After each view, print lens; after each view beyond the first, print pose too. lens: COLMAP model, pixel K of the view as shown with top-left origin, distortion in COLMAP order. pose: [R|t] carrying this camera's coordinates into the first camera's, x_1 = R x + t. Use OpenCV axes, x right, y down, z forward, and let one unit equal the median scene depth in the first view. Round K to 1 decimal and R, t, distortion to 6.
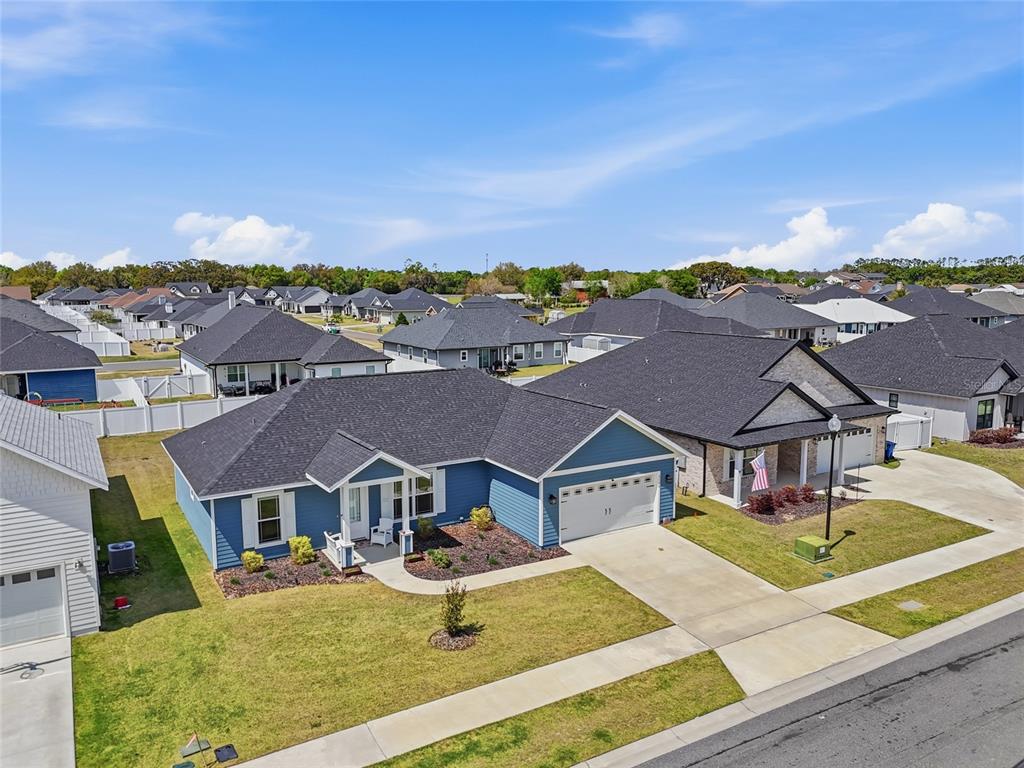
lens RADIAL K [[747.1, 0, 510.3], [0, 747.1, 388.1], [0, 0, 1]] dist [0.101565, -0.119010]
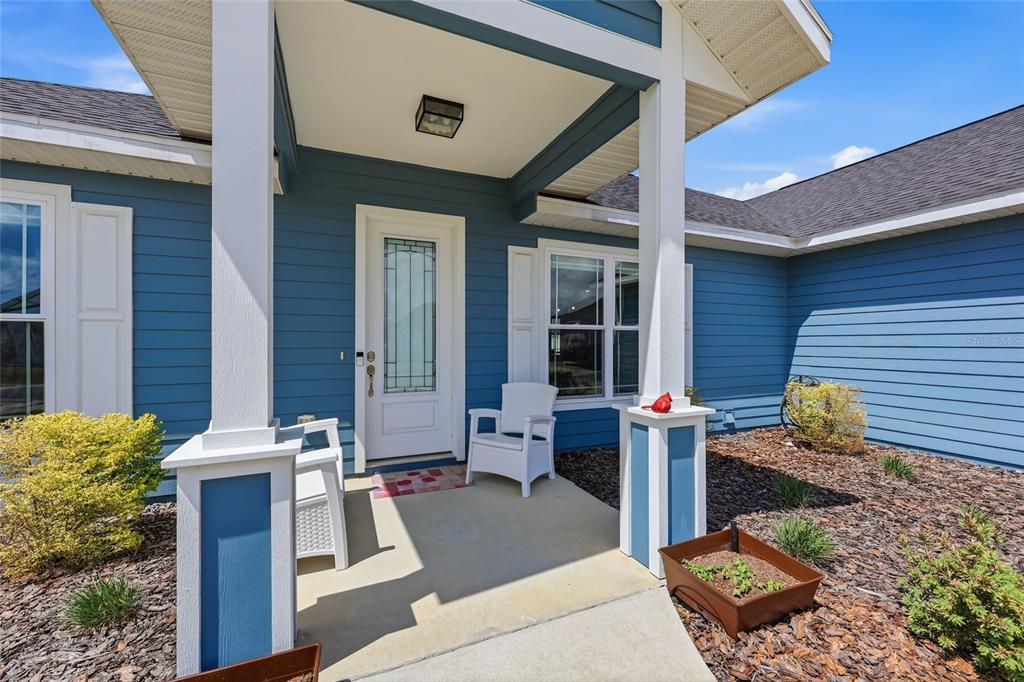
lens RADIAL K [[415.6, 0, 512.0], [0, 415.6, 341.0], [0, 0, 1]] dist [-0.001120, 0.000029]
pose [[0.991889, 0.003437, -0.127063, -0.154897], [-0.022368, 0.988754, -0.147870, 0.184349], [0.125126, 0.149513, 0.980811, 0.868492]]
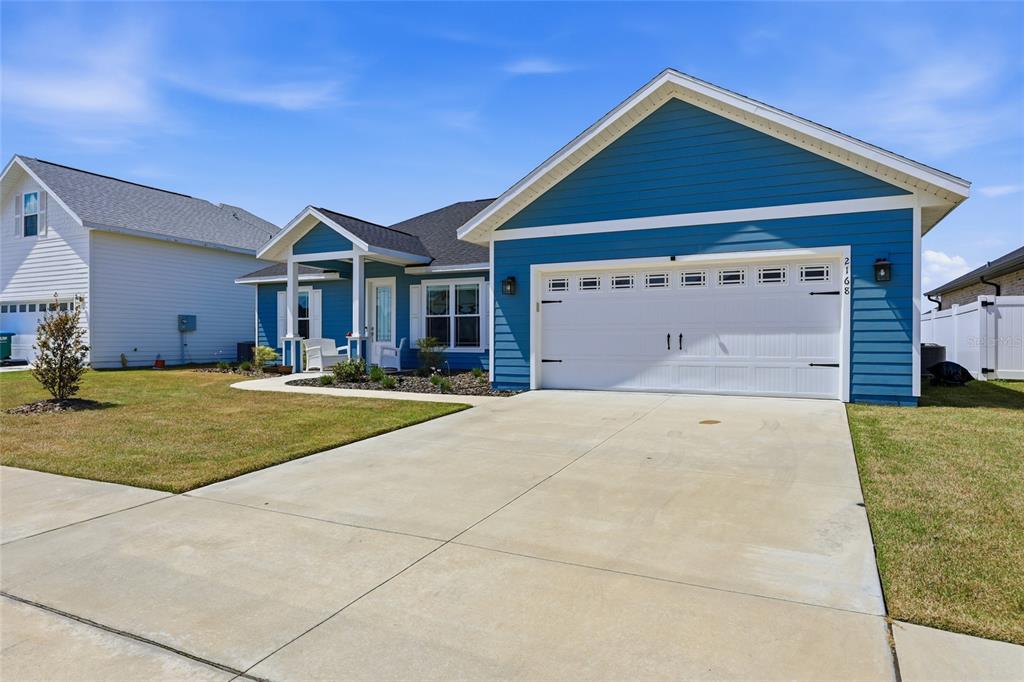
lens RADIAL K [[596.6, 0, 511.6], [0, 596.6, 345.7], [0, 0, 1]] dist [0.001843, 0.000575]
pose [[0.555735, 0.011028, -0.831286, 0.372007], [-0.122922, 0.990012, -0.069043, 0.211331], [0.822222, 0.140553, 0.551540, 0.787664]]
